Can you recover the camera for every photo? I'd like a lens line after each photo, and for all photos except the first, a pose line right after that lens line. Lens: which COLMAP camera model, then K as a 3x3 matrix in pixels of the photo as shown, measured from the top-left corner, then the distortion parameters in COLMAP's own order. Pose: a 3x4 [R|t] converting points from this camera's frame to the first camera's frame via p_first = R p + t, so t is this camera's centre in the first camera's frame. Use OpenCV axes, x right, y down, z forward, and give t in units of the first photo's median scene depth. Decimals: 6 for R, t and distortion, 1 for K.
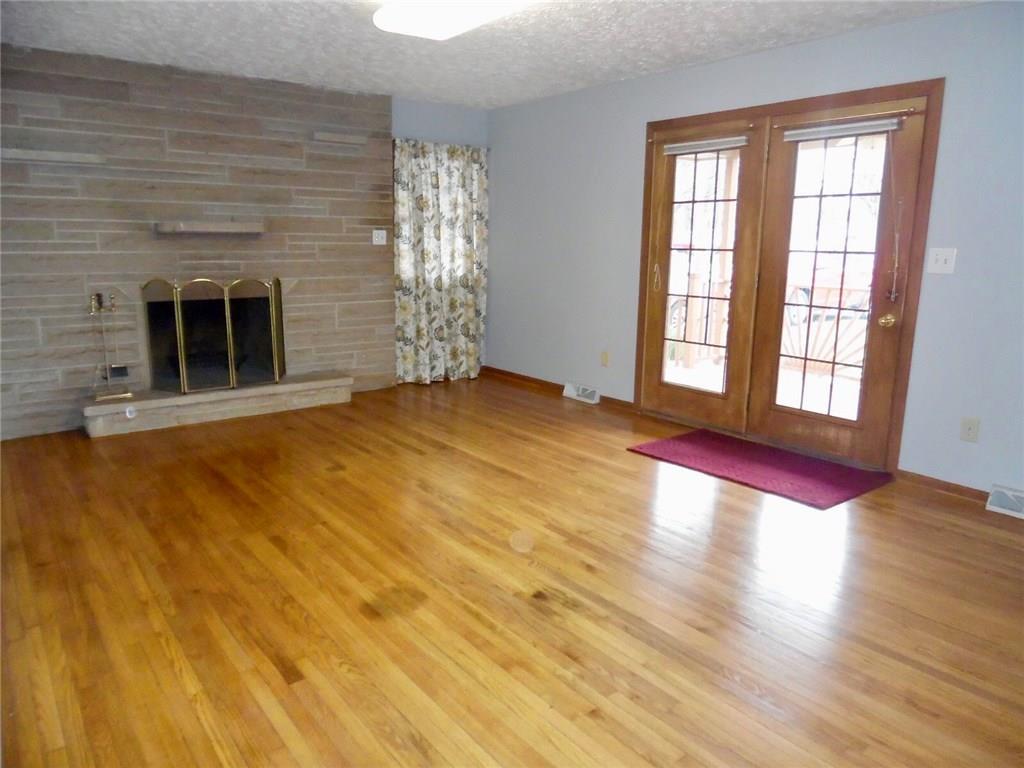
lens RADIAL K [[723.0, 0, 512.0], [0, 723.0, 384.0], [0, 0, 1]] dist [-0.000802, 0.005606]
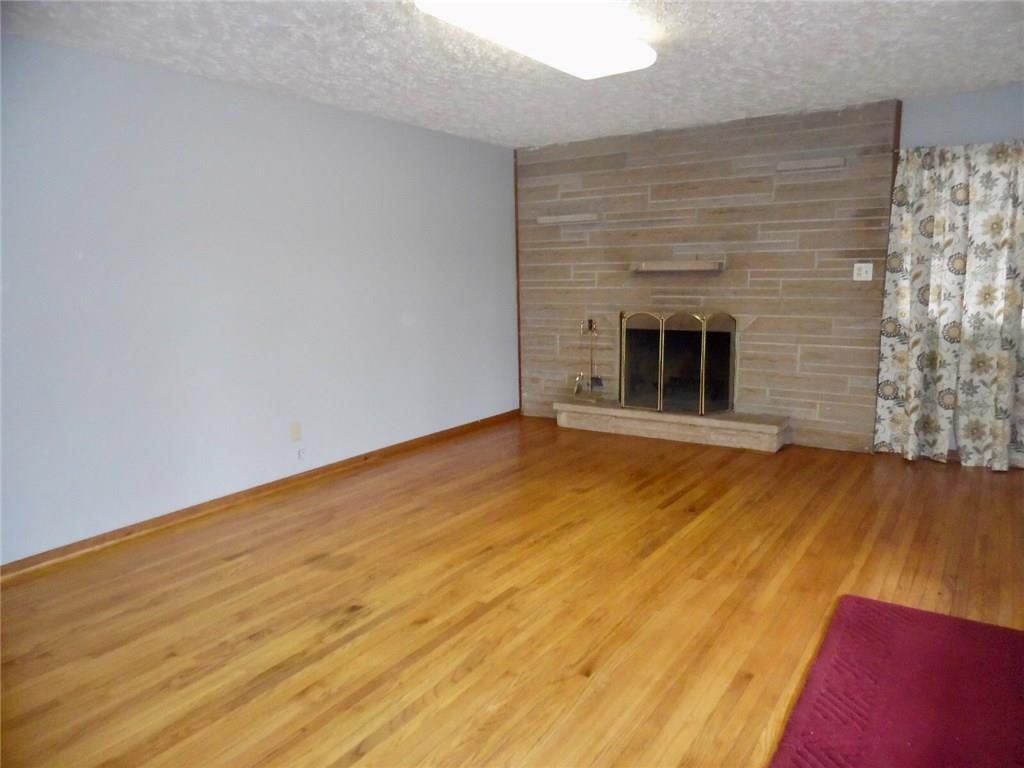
lens RADIAL K [[715.9, 0, 512.0], [0, 715.9, 384.0], [0, 0, 1]] dist [-0.025458, 0.004839]
pose [[0.319699, 0.132041, -0.938274, 0.532531], [-0.171056, 0.982015, 0.079913, -0.080212], [0.931951, 0.134949, 0.336536, 0.405581]]
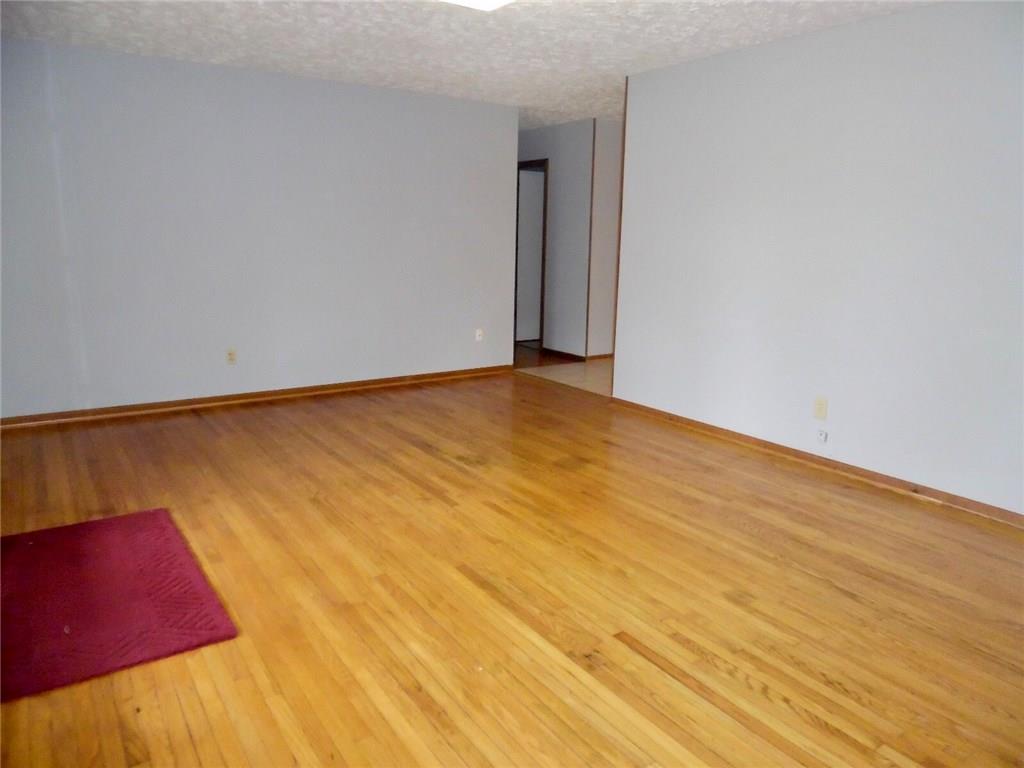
lens RADIAL K [[715.9, 0, 512.0], [0, 715.9, 384.0], [0, 0, 1]] dist [-0.025458, 0.004839]
pose [[-0.998271, -0.031545, 0.049591, -0.048743], [-0.008971, 0.915660, 0.401854, -0.237770], [-0.058085, 0.400714, -0.914360, 1.159726]]
